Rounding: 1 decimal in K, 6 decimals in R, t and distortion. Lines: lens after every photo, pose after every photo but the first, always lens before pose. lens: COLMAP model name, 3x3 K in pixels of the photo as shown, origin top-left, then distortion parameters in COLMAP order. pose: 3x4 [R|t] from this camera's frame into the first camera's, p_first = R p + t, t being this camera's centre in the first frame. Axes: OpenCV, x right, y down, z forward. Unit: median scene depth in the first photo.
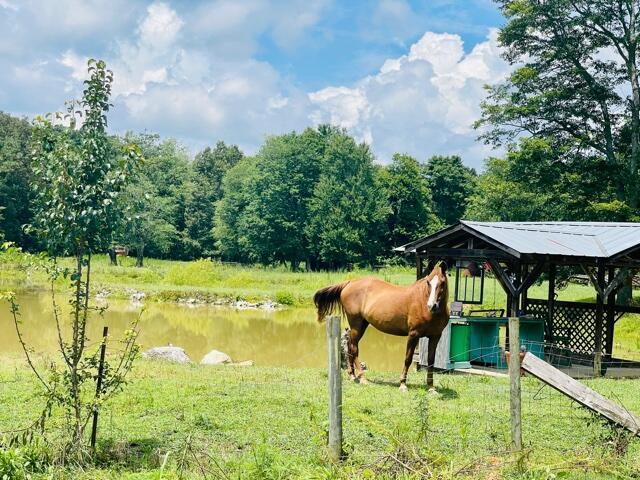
lens RADIAL K [[1133.8, 0, 344.1], [0, 1133.8, 229.1], [0, 0, 1]] dist [0.178127, 0.000000]
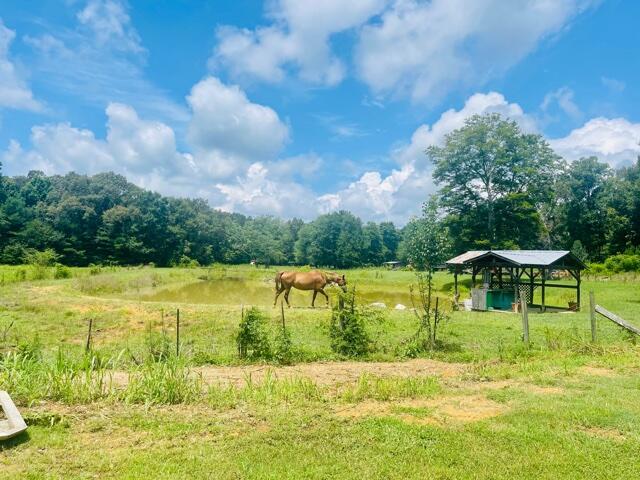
lens RADIAL K [[463.2, 0, 307.6], [0, 463.2, 238.1], [0, 0, 1]] dist [0.054921, -0.059954]
pose [[0.999859, -0.015673, 0.005998, -0.100445], [0.015832, 0.999495, -0.027534, -0.004361], [-0.005563, 0.027625, 0.999603, -0.009756]]
